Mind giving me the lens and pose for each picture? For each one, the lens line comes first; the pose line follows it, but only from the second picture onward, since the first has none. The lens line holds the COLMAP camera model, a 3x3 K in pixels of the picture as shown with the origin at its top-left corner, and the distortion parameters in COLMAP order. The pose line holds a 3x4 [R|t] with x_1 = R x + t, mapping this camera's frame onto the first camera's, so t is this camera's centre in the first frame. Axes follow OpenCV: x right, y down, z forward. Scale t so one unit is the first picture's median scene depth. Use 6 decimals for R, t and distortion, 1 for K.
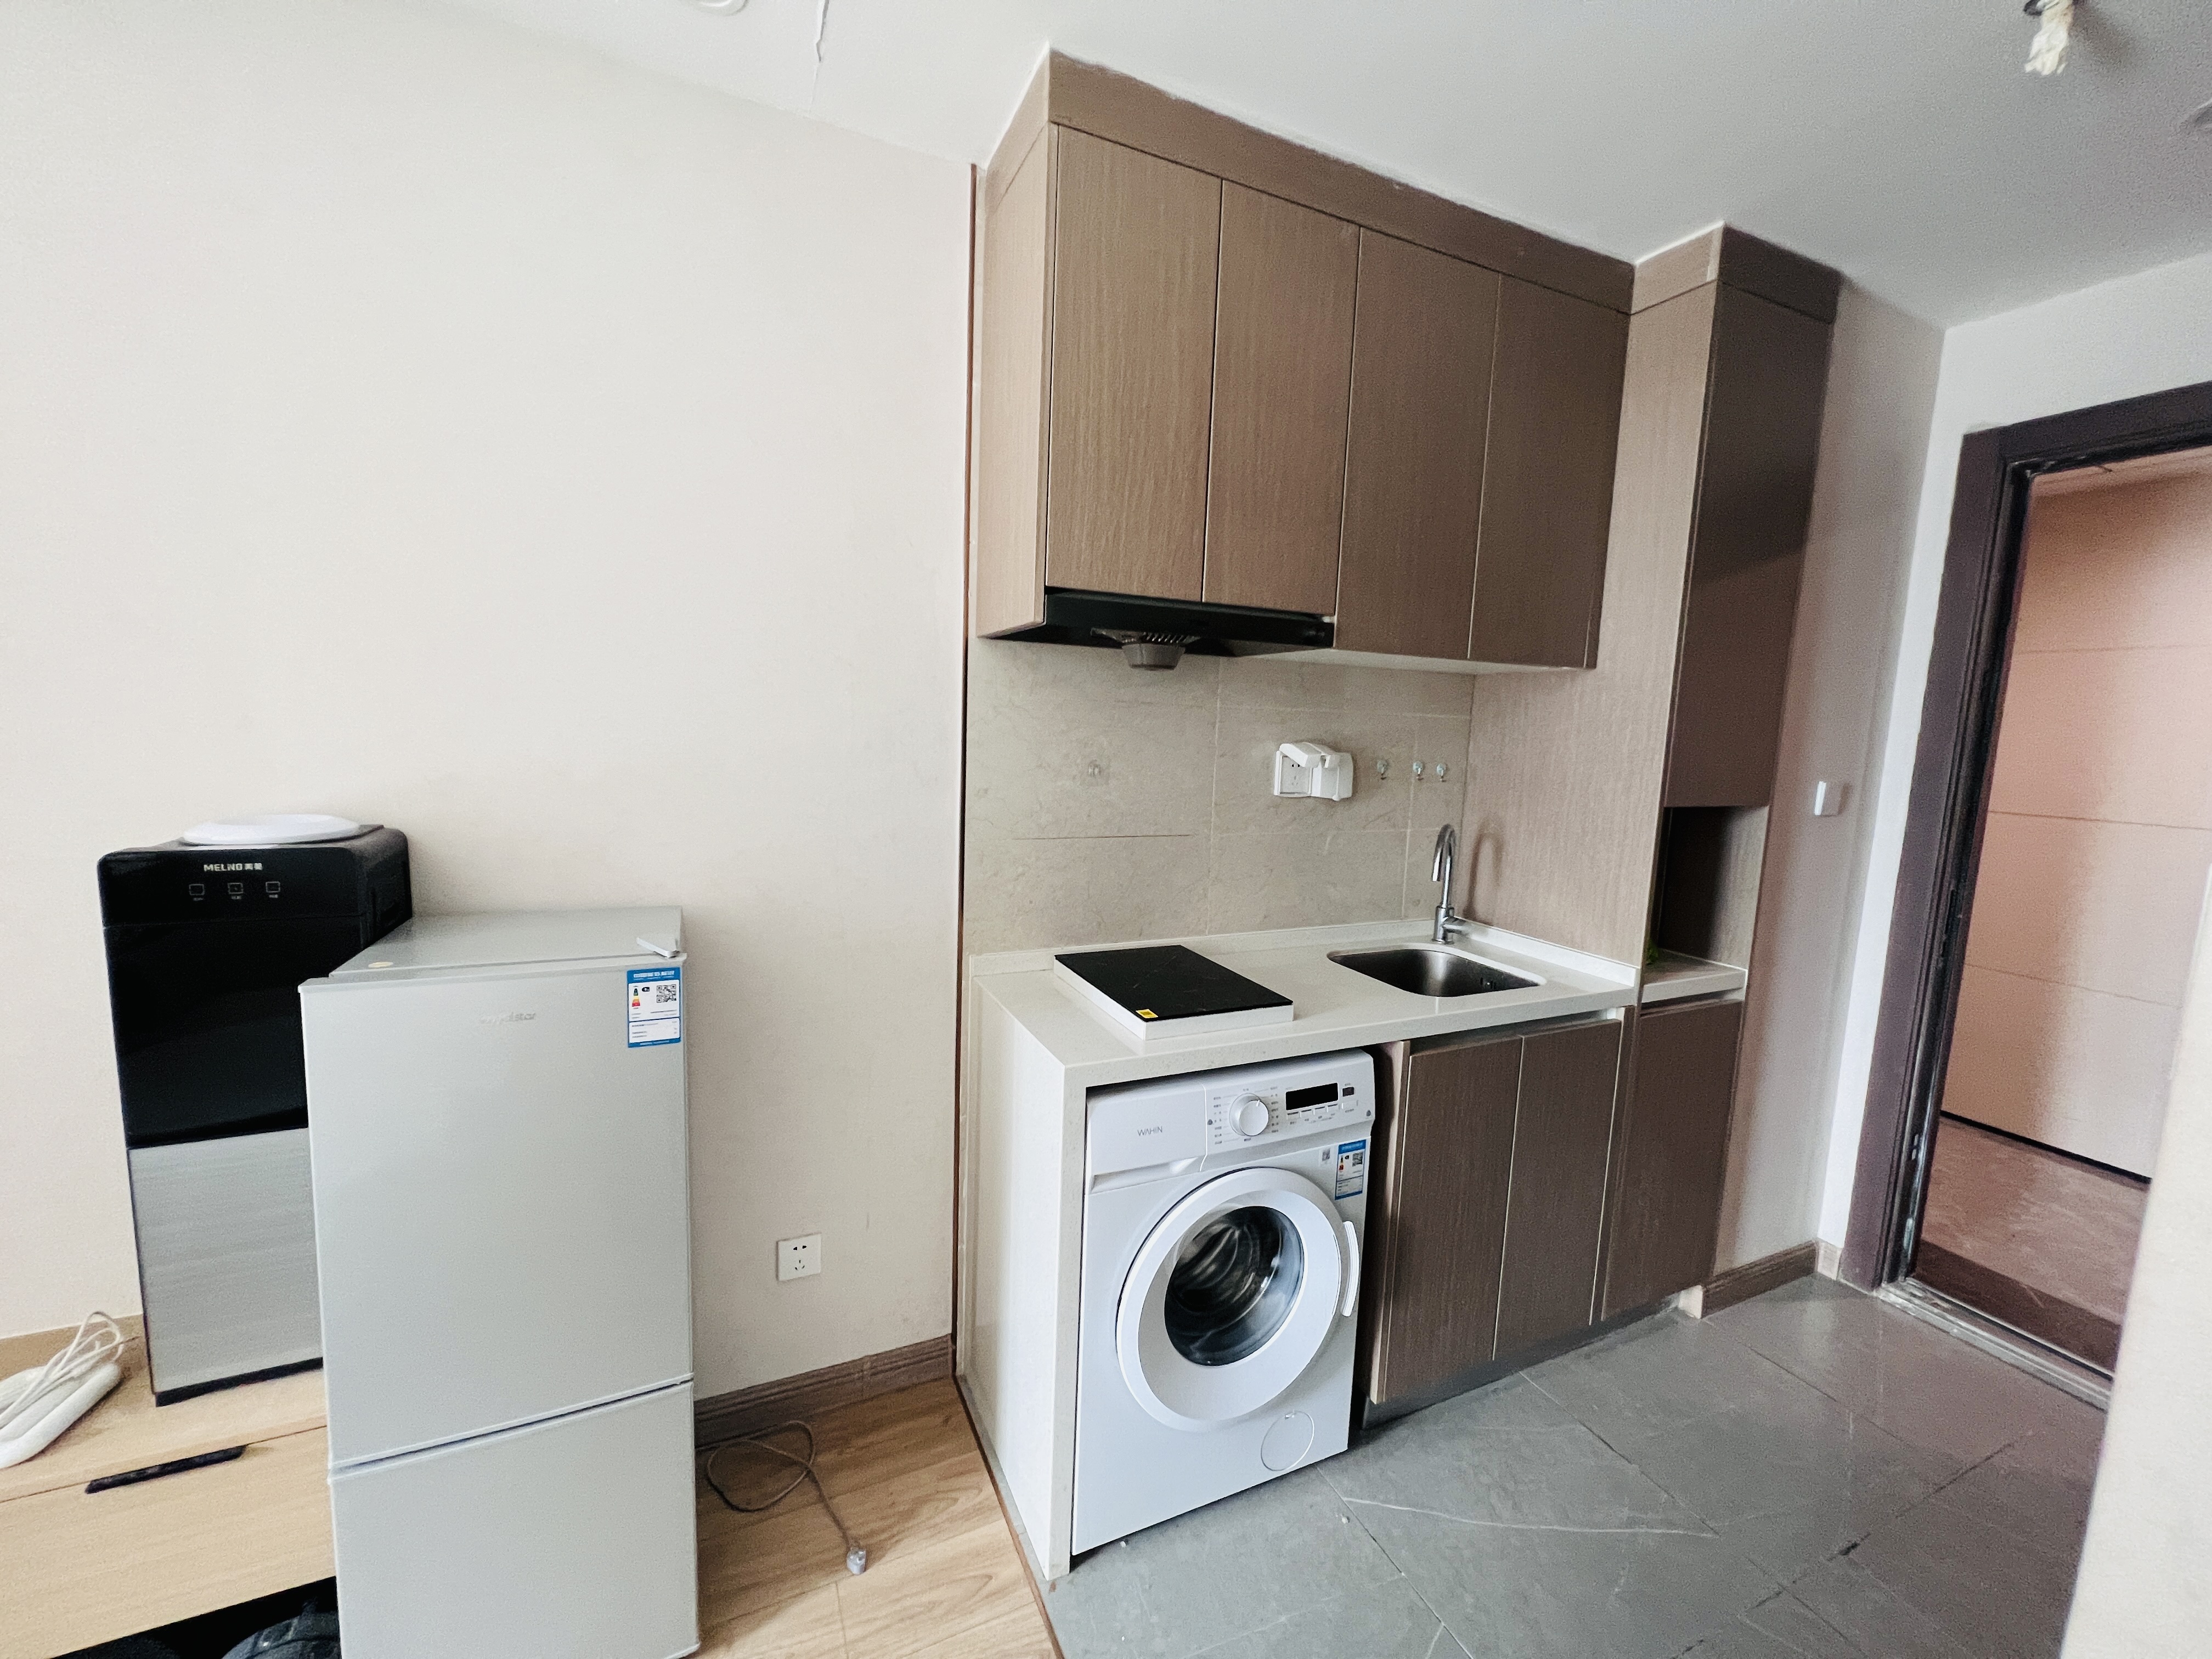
lens RADIAL K [[884.2, 0, 1104.6], [0, 884.2, 826.9], [0, 0, 1]] dist [-0.001691, 0.000337]
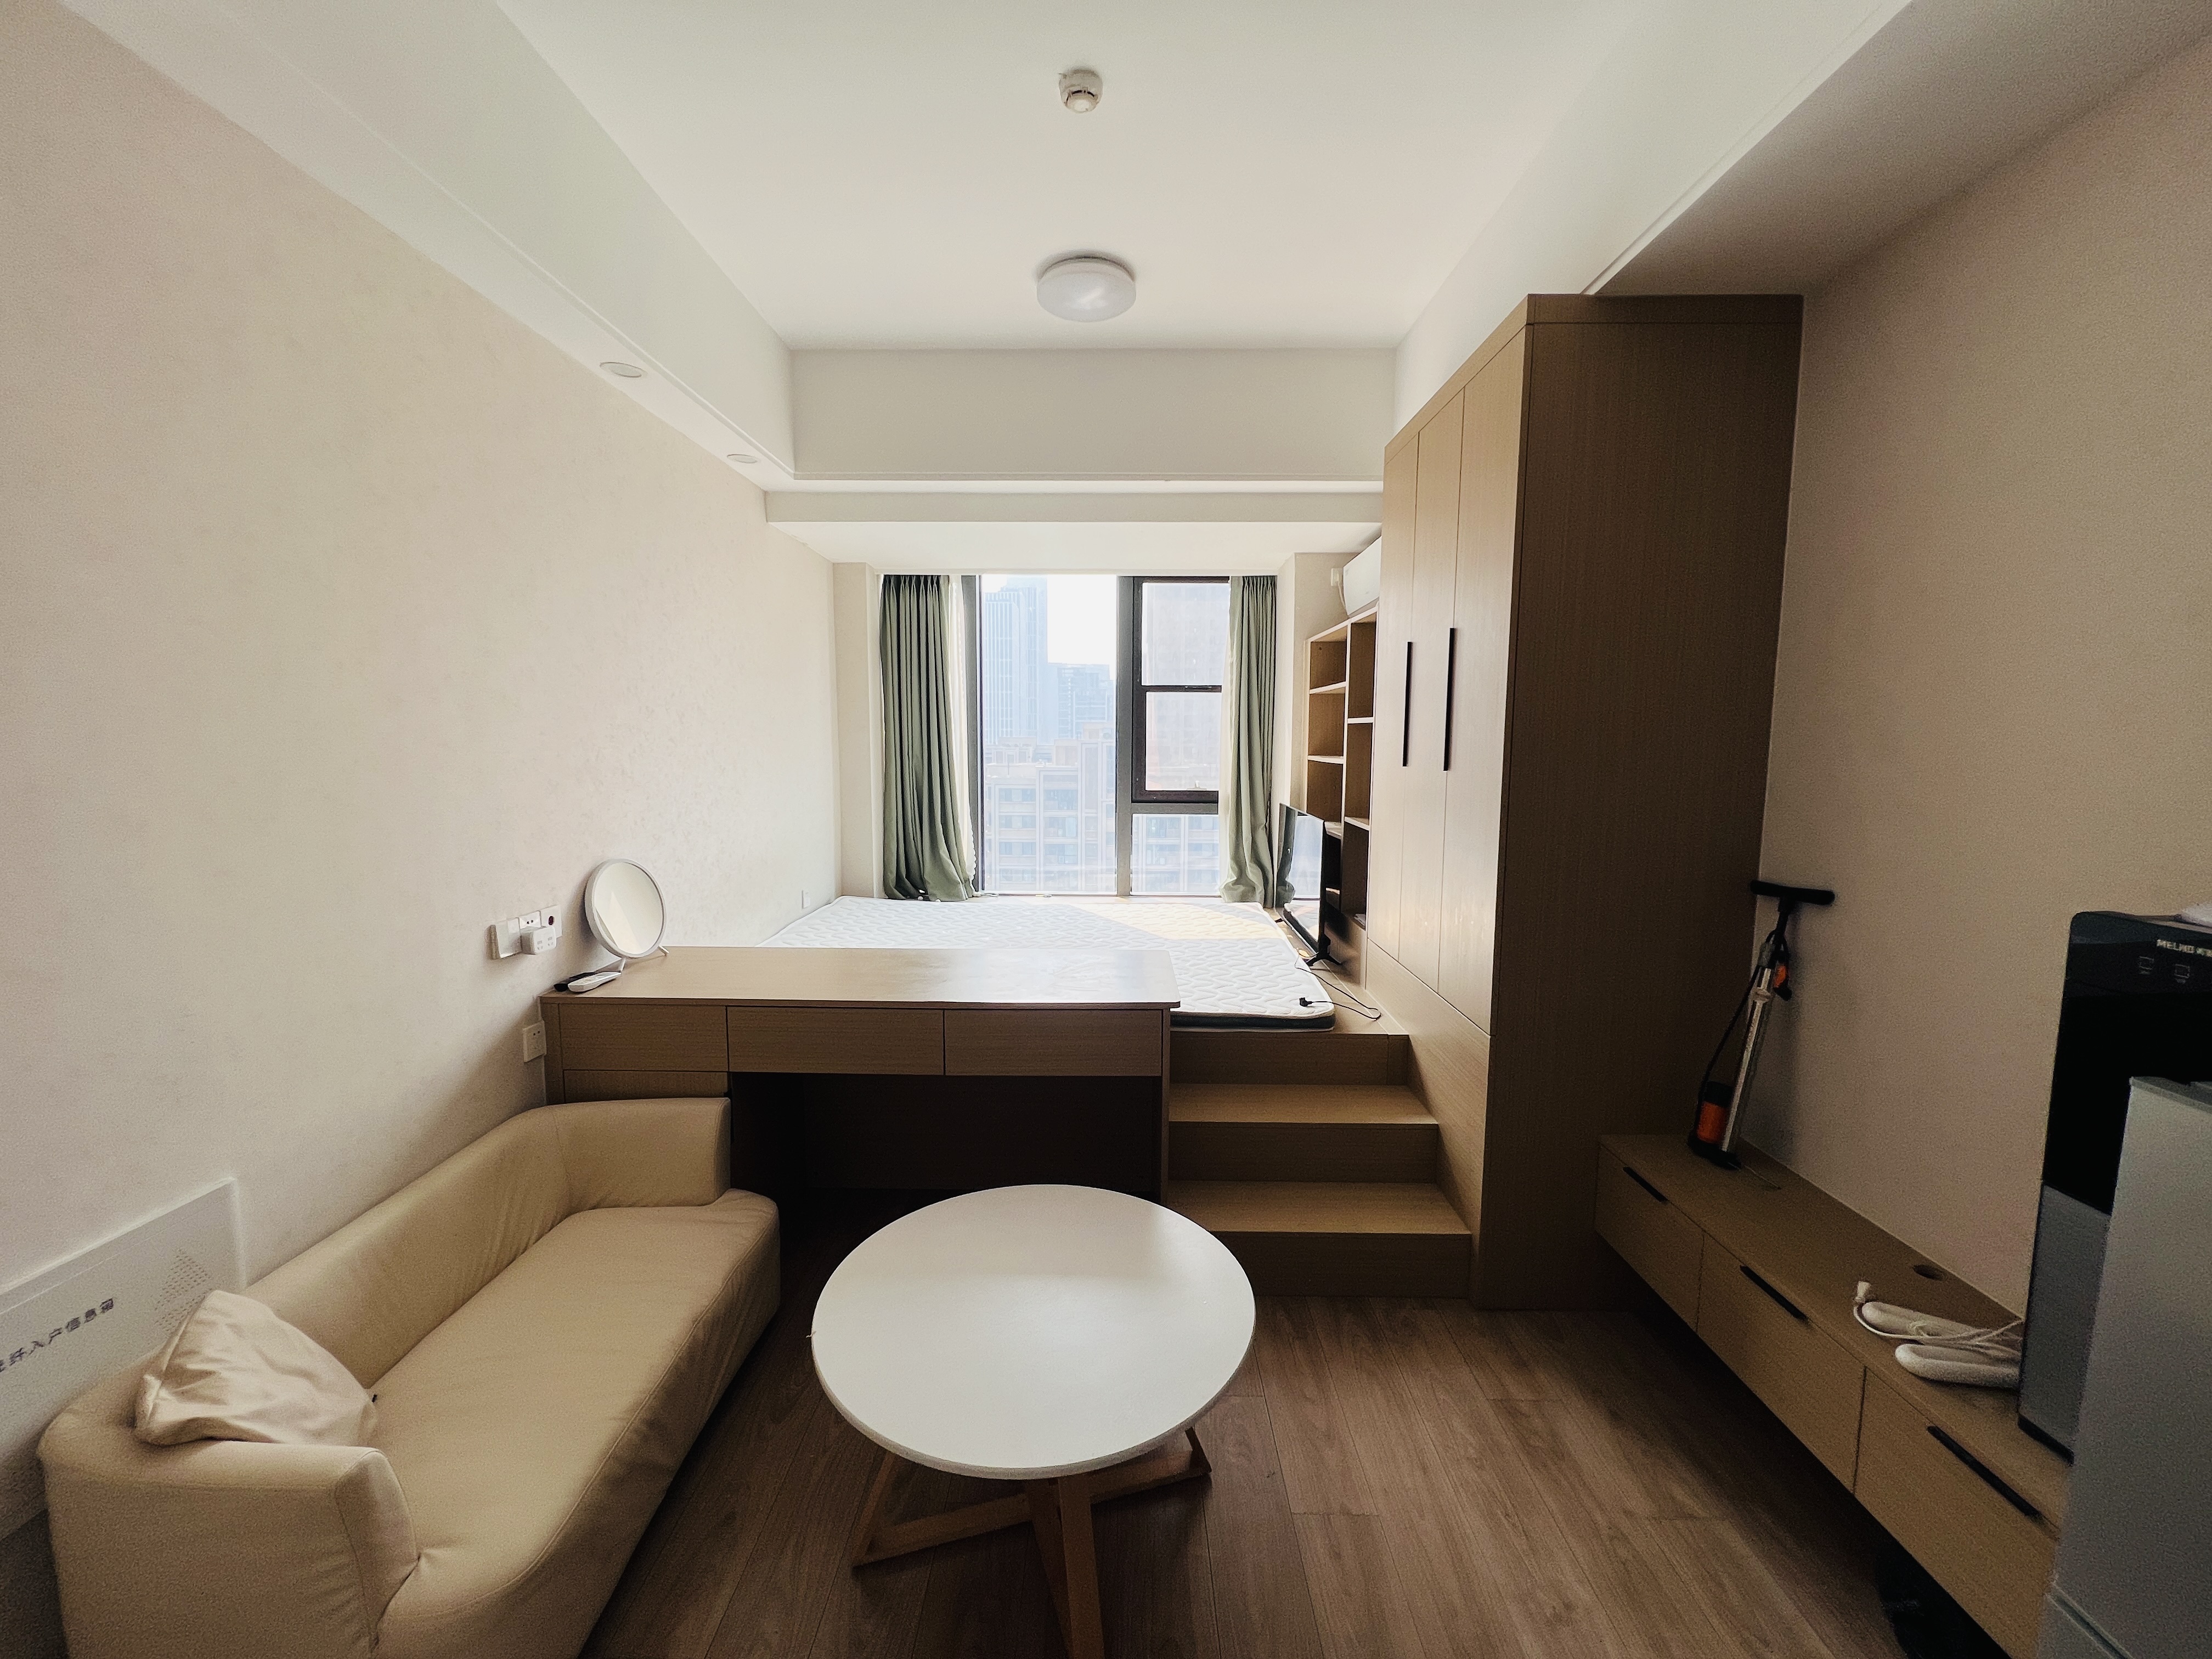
lens RADIAL K [[884.2, 0, 1104.6], [0, 884.2, 826.9], [0, 0, 1]] dist [-0.001691, 0.000337]
pose [[-0.424512, 0.056394, -0.903664, 0.253096], [-0.125454, 0.984768, 0.120390, -0.037766], [0.896689, 0.164475, -0.410971, 0.257783]]
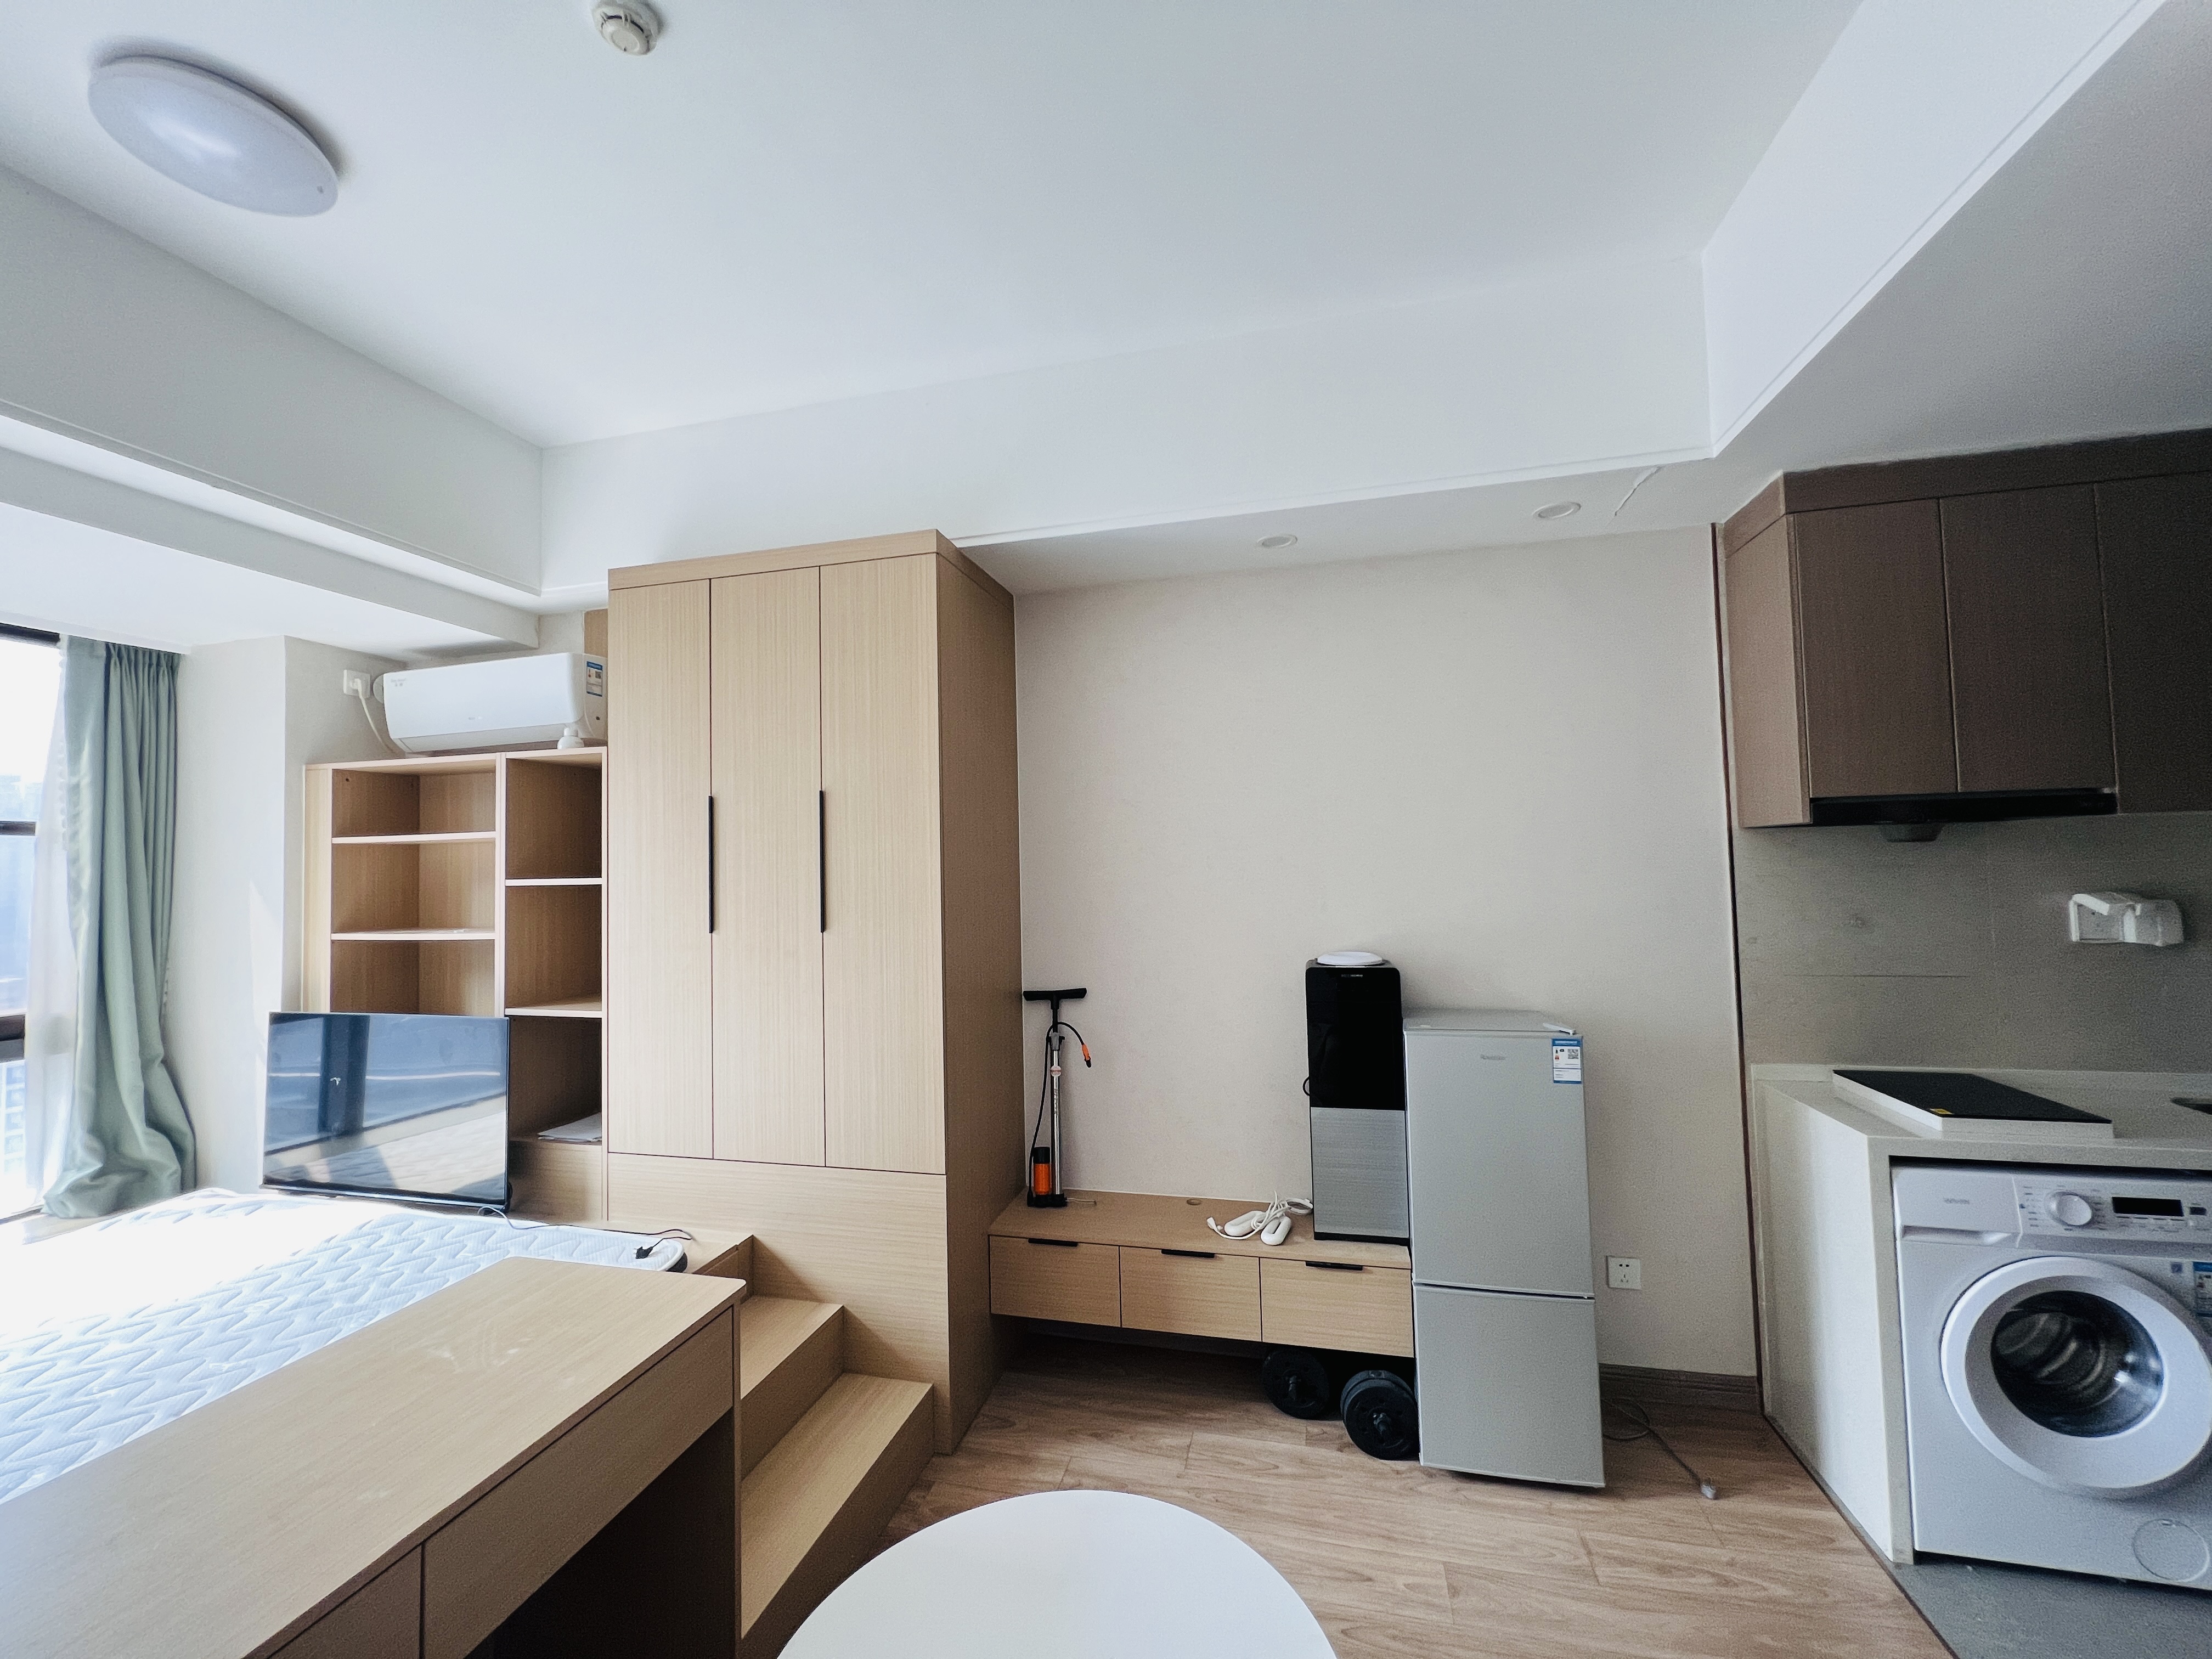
lens RADIAL K [[884.2, 0, 1104.6], [0, 884.2, 826.9], [0, 0, 1]] dist [-0.001691, 0.000337]
pose [[0.783962, -0.080703, -0.615541, -0.083178], [-0.022098, 0.987259, -0.157583, 0.030710], [0.620415, 0.137141, 0.772190, -0.817177]]
